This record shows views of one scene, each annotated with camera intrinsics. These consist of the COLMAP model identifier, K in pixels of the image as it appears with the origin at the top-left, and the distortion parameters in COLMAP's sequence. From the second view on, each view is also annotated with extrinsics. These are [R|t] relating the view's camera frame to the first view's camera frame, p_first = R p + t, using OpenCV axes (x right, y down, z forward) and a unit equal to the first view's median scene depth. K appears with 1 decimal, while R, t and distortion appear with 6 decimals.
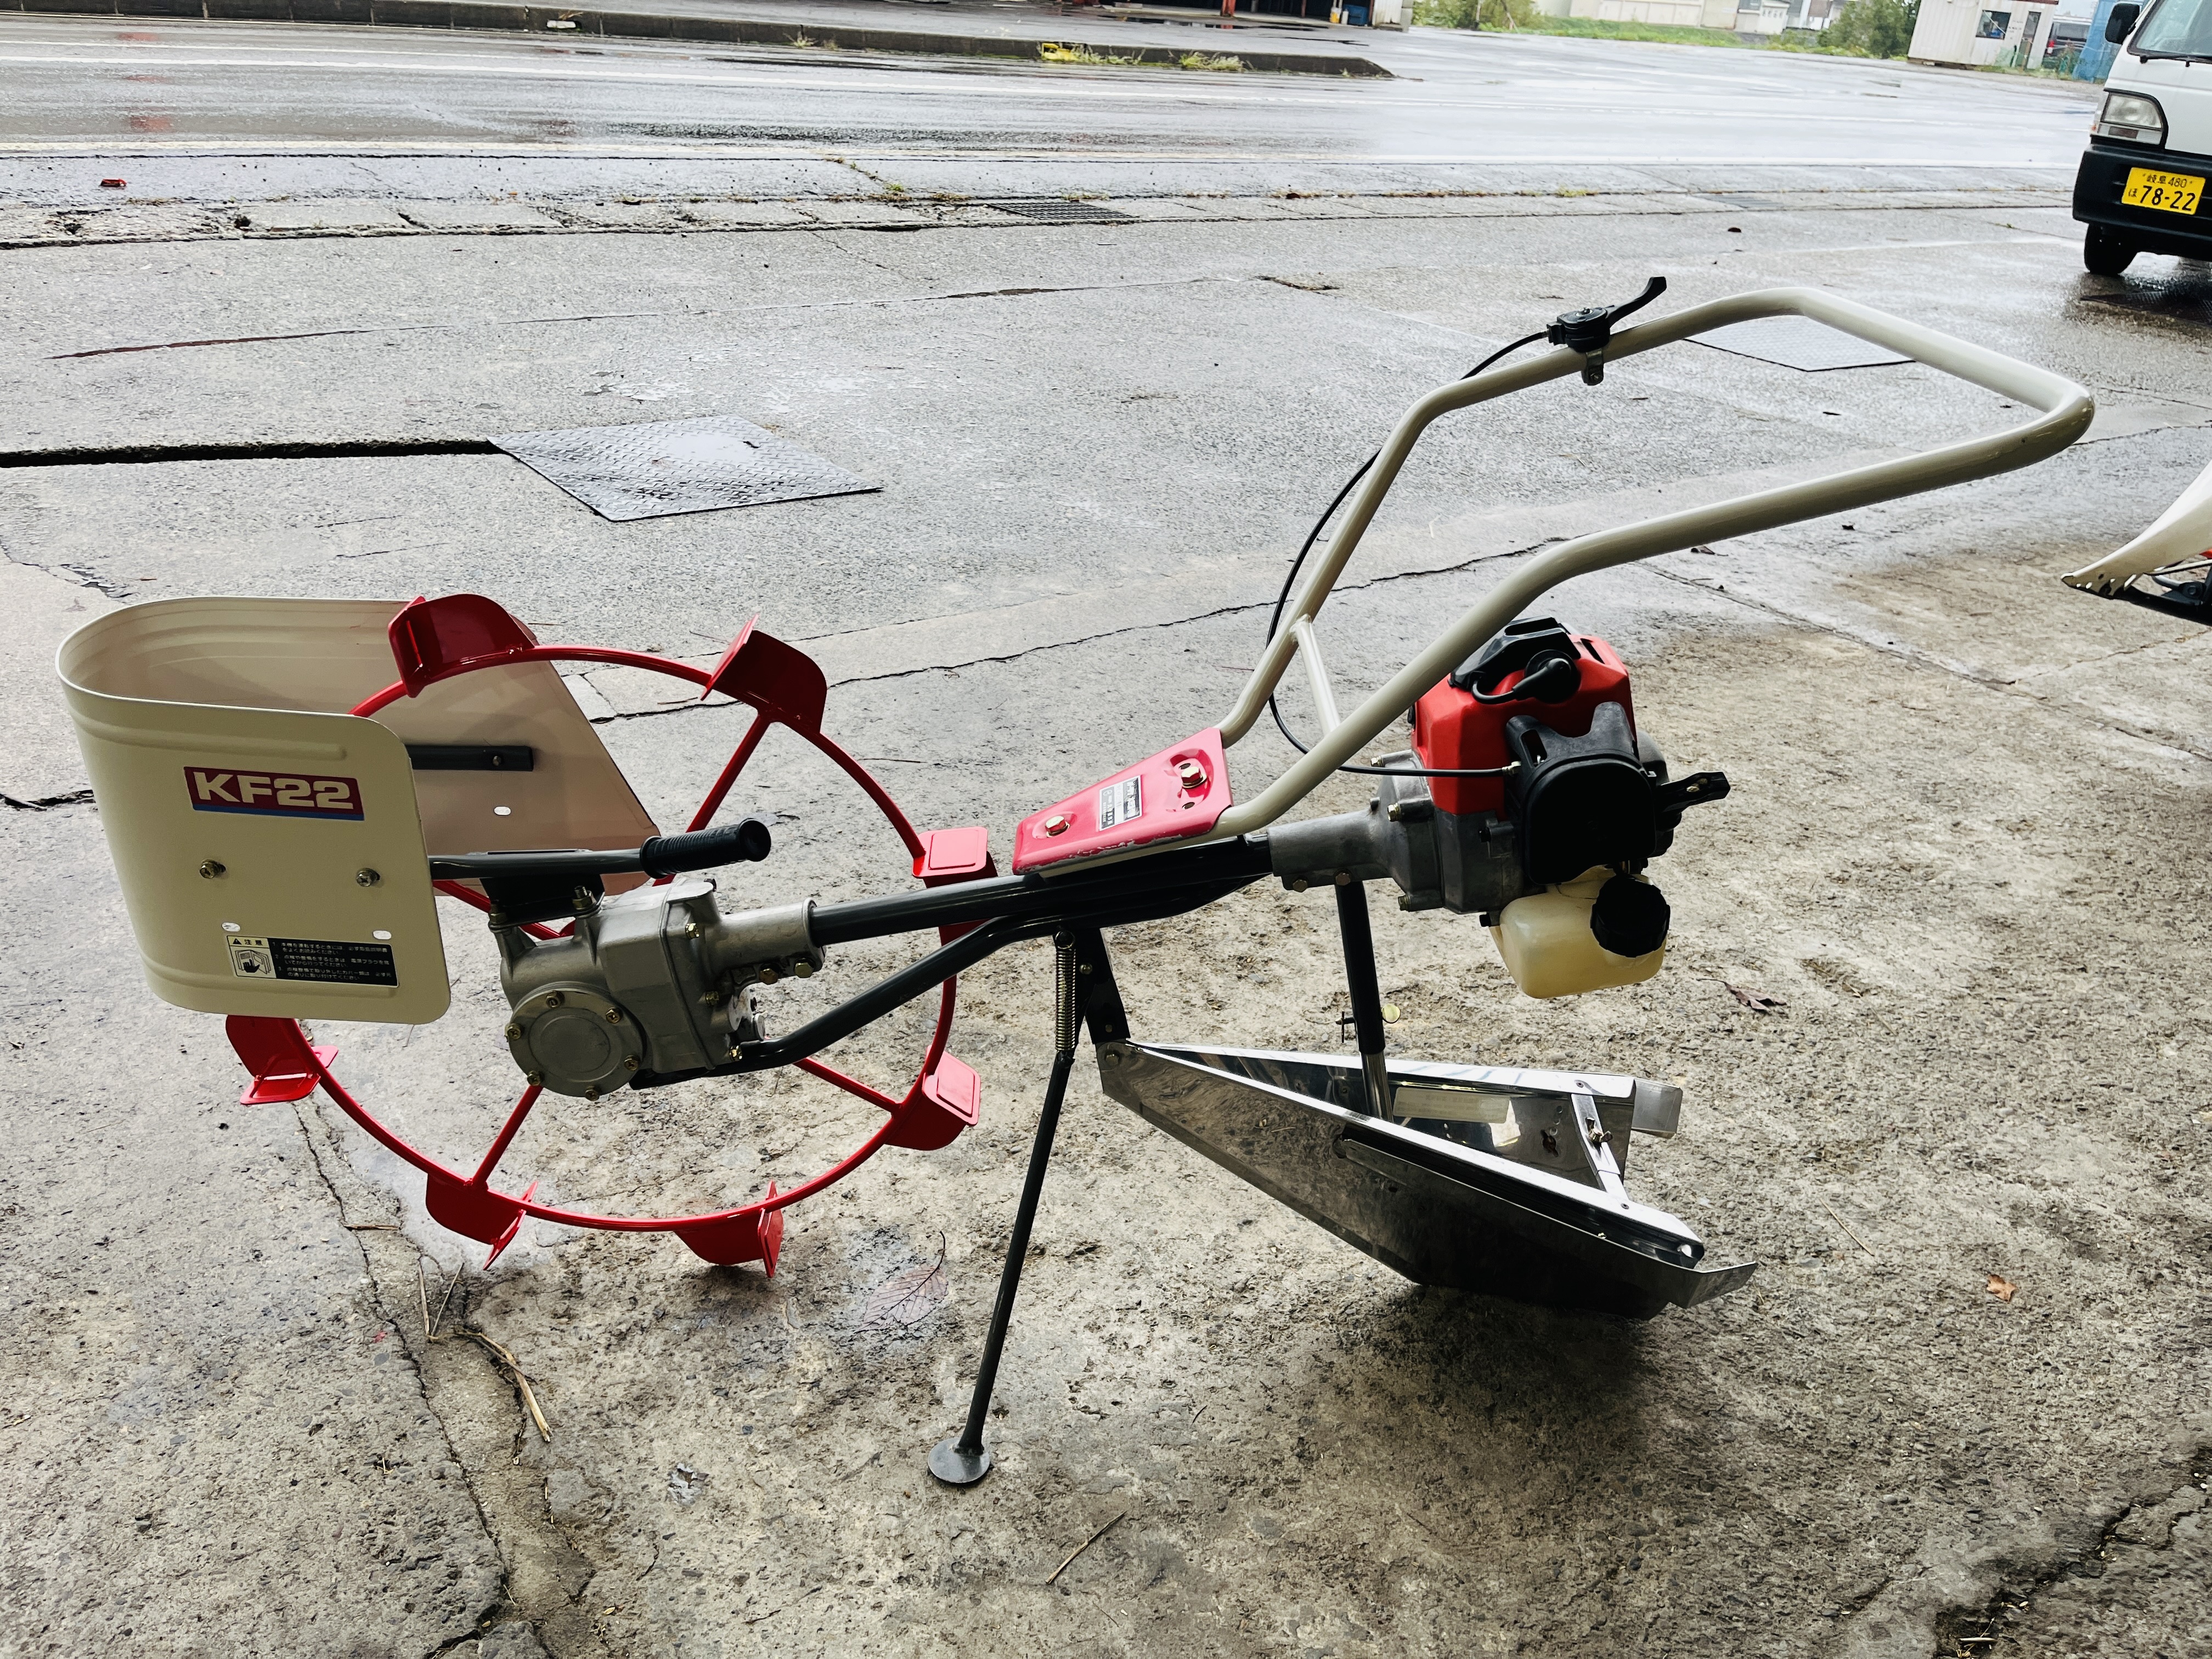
lens RADIAL K [[1661.8, 0, 1112.3], [0, 1661.8, 834.8], [0, 0, 1]] dist [0.057336, -0.079191]
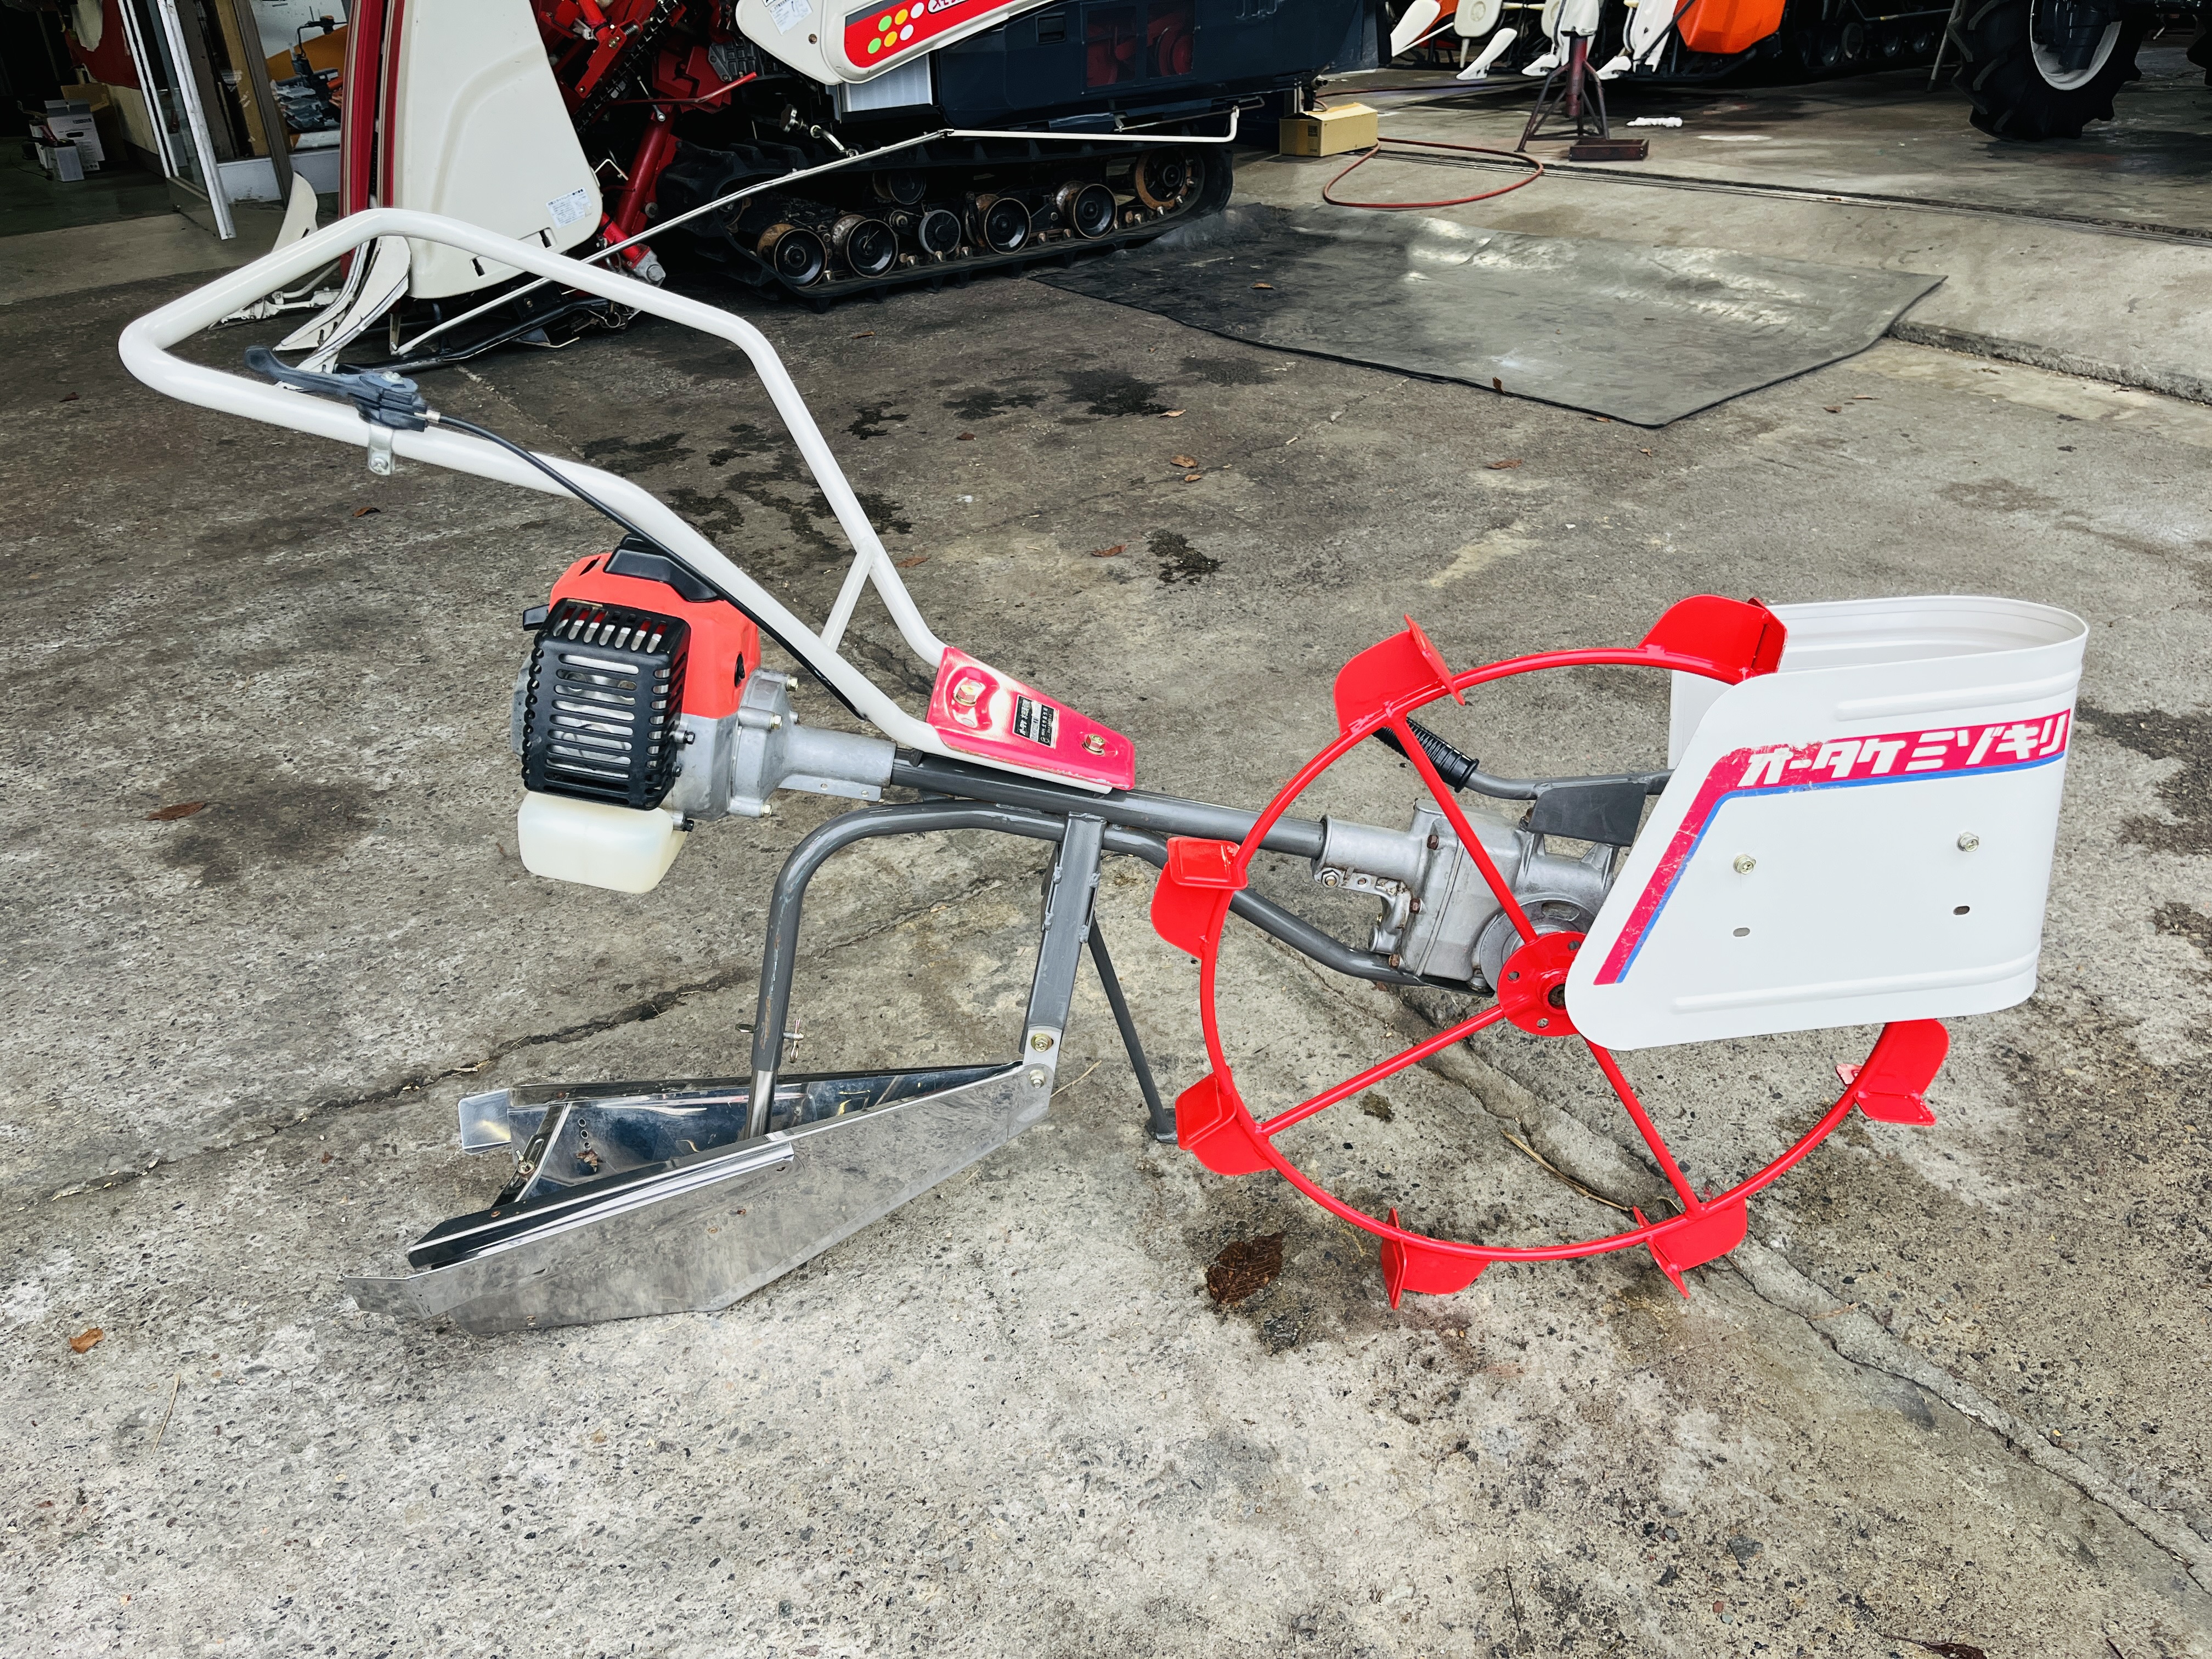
lens RADIAL K [[1673.4, 0, 1114.2], [0, 1673.4, 821.7], [0, 0, 1]] dist [0.063978, -0.094291]
pose [[-0.999811, -0.019073, 0.003849, -0.041368], [-0.007686, 0.568862, 0.822397, -0.679742], [-0.017876, 0.822212, -0.568901, 1.304738]]
